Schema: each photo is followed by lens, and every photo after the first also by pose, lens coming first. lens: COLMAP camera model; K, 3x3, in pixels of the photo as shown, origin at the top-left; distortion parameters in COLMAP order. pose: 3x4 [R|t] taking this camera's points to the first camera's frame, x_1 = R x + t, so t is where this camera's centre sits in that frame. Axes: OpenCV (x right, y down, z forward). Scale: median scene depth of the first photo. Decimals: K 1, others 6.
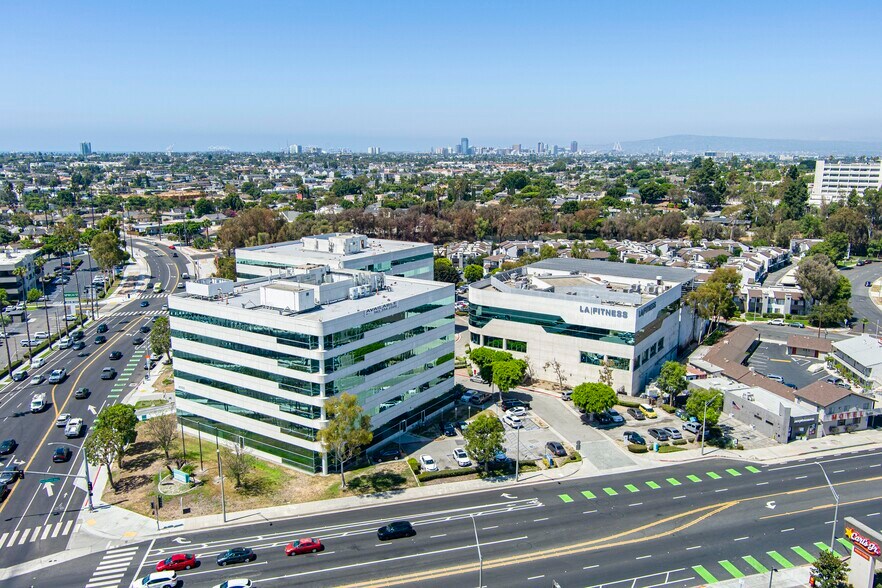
lens RADIAL K [[712.8, 0, 435.1], [0, 712.8, 291.2], [0, 0, 1]] dist [-0.026693, 0.031362]
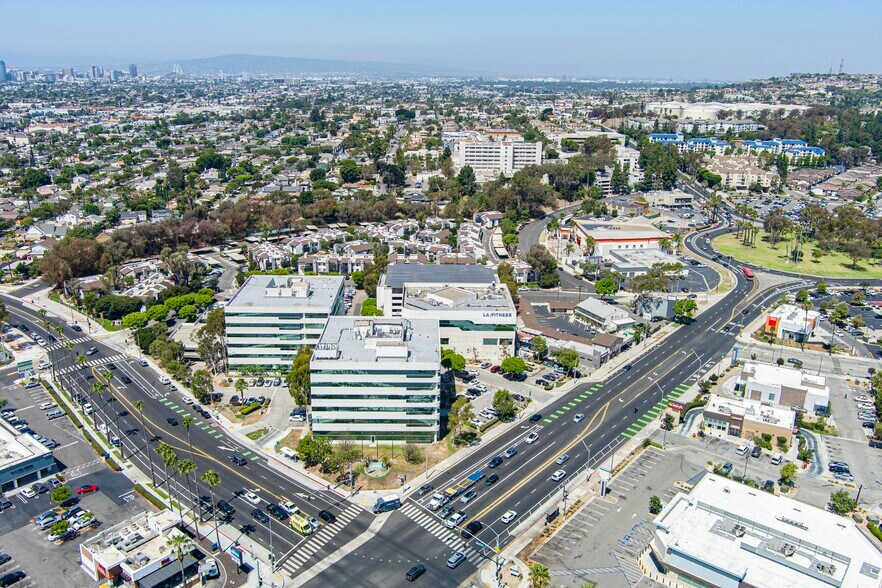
lens RADIAL K [[712.8, 0, 437.1], [0, 712.8, 288.8], [0, 0, 1]] dist [-0.026693, 0.031362]
pose [[0.830474, -0.155480, 0.534920, -0.817997], [0.099033, 0.986171, 0.132891, -0.283517], [-0.548184, -0.057388, 0.834386, -0.375719]]
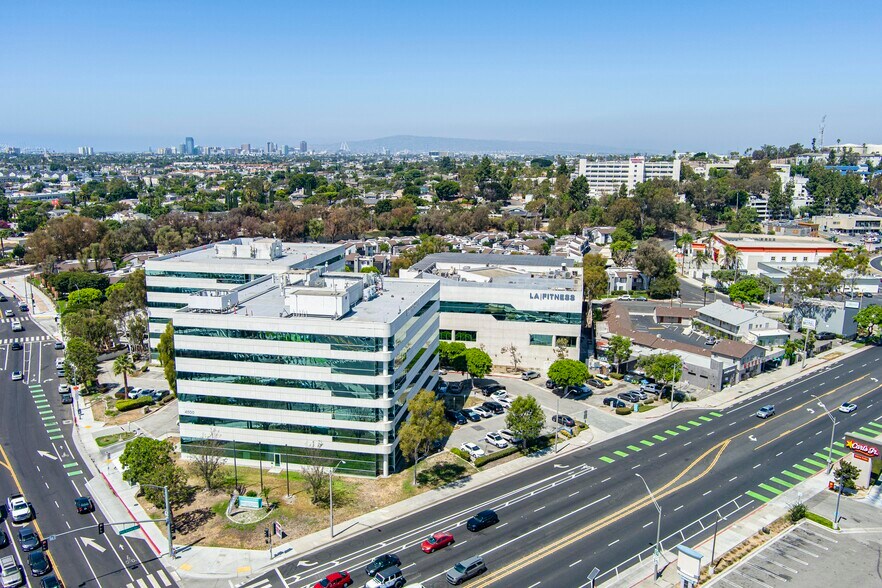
lens RADIAL K [[712.8, 0, 440.3], [0, 712.8, 294.2], [0, 0, 1]] dist [-0.026693, 0.031362]
pose [[0.928355, -0.072546, 0.364547, -0.332076], [0.070973, 0.997321, 0.017730, -0.006971], [-0.364857, 0.009413, 0.931016, 0.031751]]
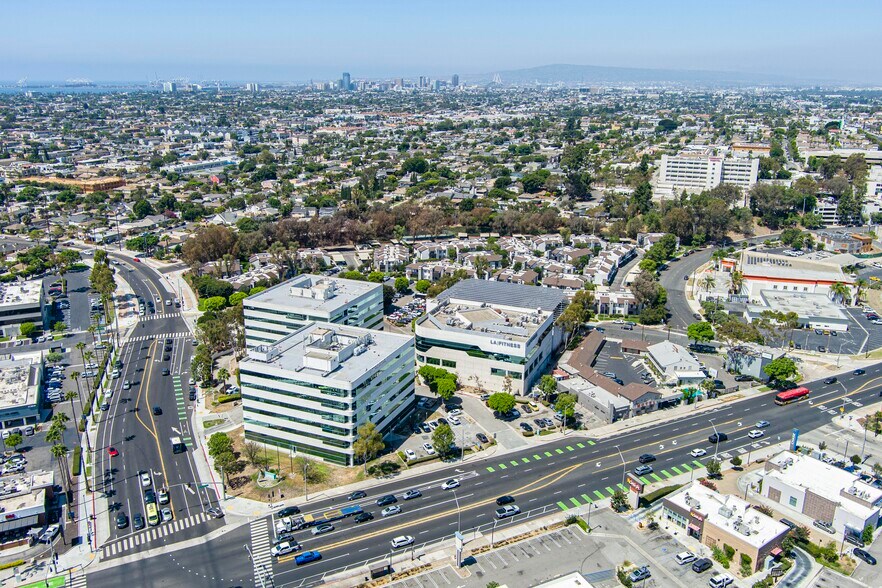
lens RADIAL K [[712.8, 0, 435.5], [0, 712.8, 288.8], [0, 0, 1]] dist [-0.026693, 0.031362]
pose [[0.986755, -0.045249, 0.155778, -0.157935], [0.030852, 0.995129, 0.093629, -0.248340], [-0.159256, -0.087582, 0.983345, -0.523275]]
